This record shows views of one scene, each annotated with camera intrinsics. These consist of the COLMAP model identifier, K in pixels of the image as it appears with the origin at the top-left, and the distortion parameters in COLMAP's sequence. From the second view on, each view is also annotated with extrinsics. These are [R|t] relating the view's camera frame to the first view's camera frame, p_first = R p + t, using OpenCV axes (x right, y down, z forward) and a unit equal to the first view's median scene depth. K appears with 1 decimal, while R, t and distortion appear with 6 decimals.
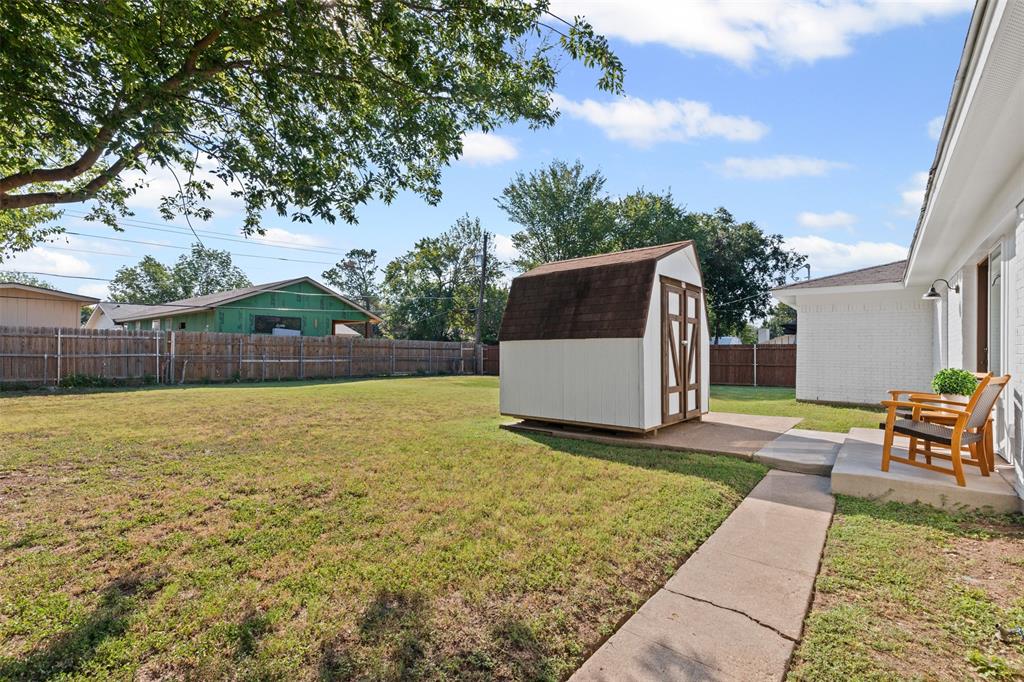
lens RADIAL K [[459.7, 0, 512.5], [0, 459.7, 346.3], [0, 0, 1]] dist [0.005517, -0.001690]
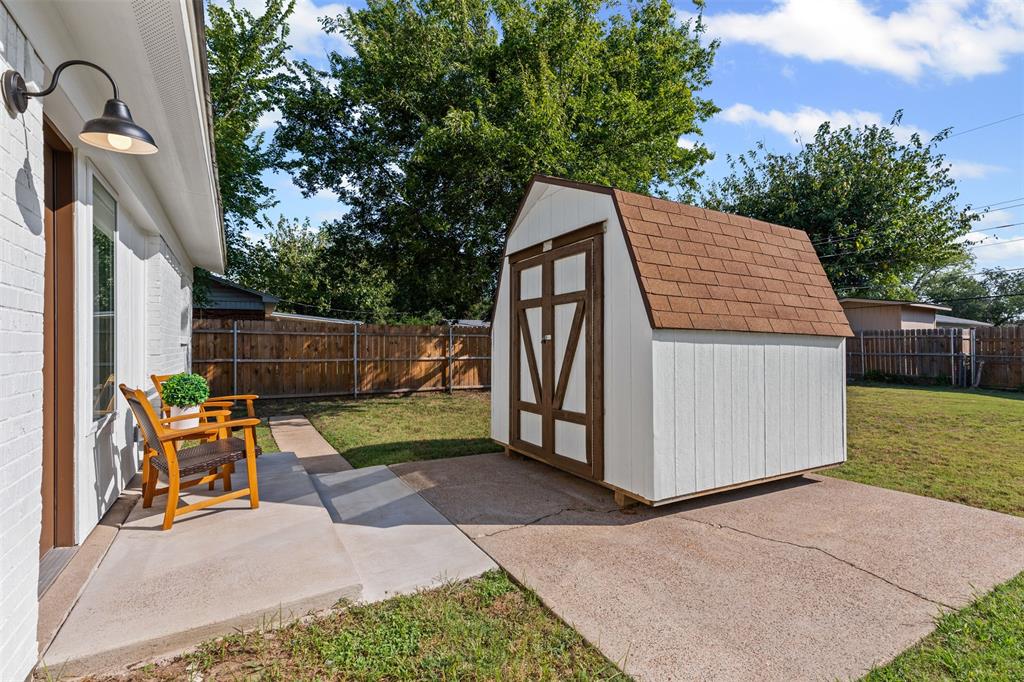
lens RADIAL K [[459.7, 0, 515.0], [0, 459.7, 337.7], [0, 0, 1]] dist [0.005517, -0.001690]
pose [[-0.330669, -0.023439, -0.943456, 0.370610], [0.009269, 0.999563, -0.028081, 0.003137], [0.943701, -0.018031, -0.330307, 0.443128]]
